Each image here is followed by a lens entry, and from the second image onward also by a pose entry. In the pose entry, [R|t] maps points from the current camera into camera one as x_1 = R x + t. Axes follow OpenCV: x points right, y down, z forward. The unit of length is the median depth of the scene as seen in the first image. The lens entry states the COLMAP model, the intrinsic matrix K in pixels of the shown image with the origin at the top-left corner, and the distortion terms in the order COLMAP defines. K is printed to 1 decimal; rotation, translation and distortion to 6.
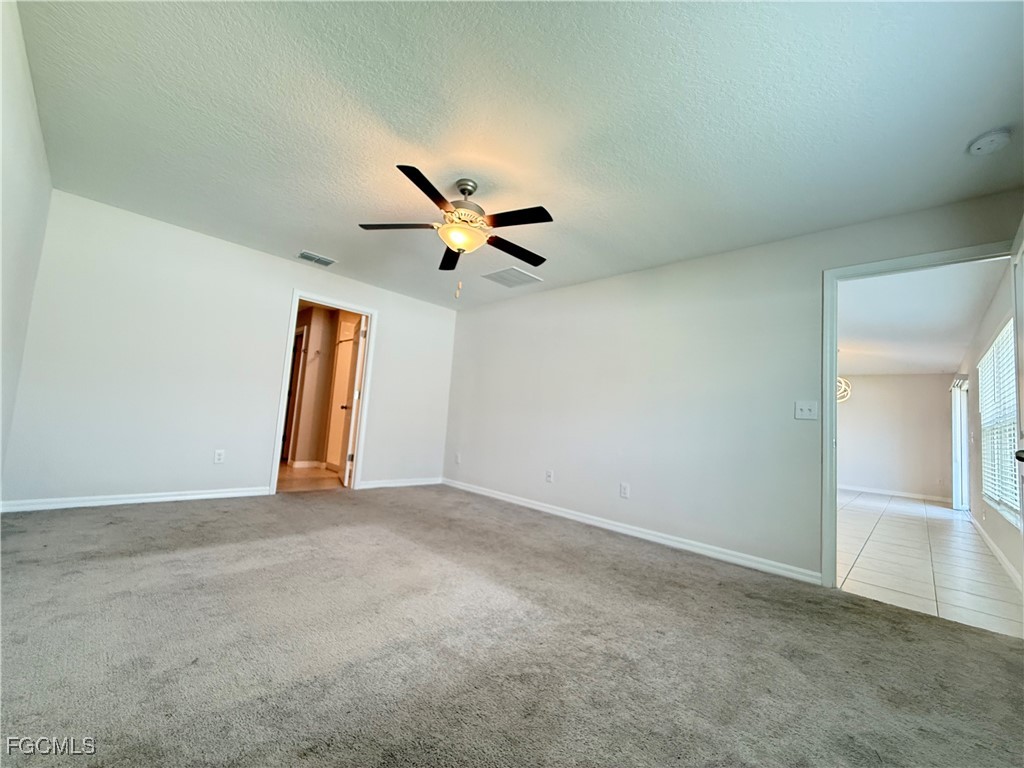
lens RADIAL K [[411.8, 0, 511.0], [0, 411.8, 384.3], [0, 0, 1]] dist [0.003421, 0.000247]
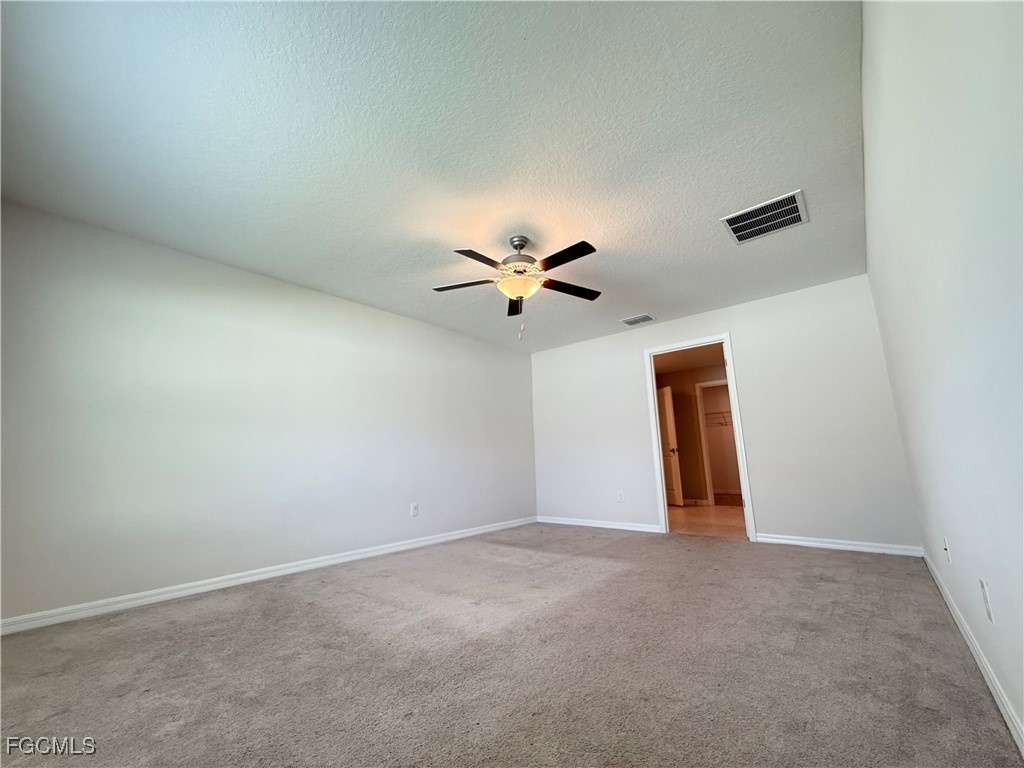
lens RADIAL K [[411.8, 0, 515.7], [0, 411.8, 379.0], [0, 0, 1]] dist [0.003421, 0.000247]
pose [[0.074517, -0.267672, -0.960624, 0.571688], [0.117262, 0.958971, -0.258115, 0.111817], [0.990301, -0.093411, 0.102847, 0.539576]]
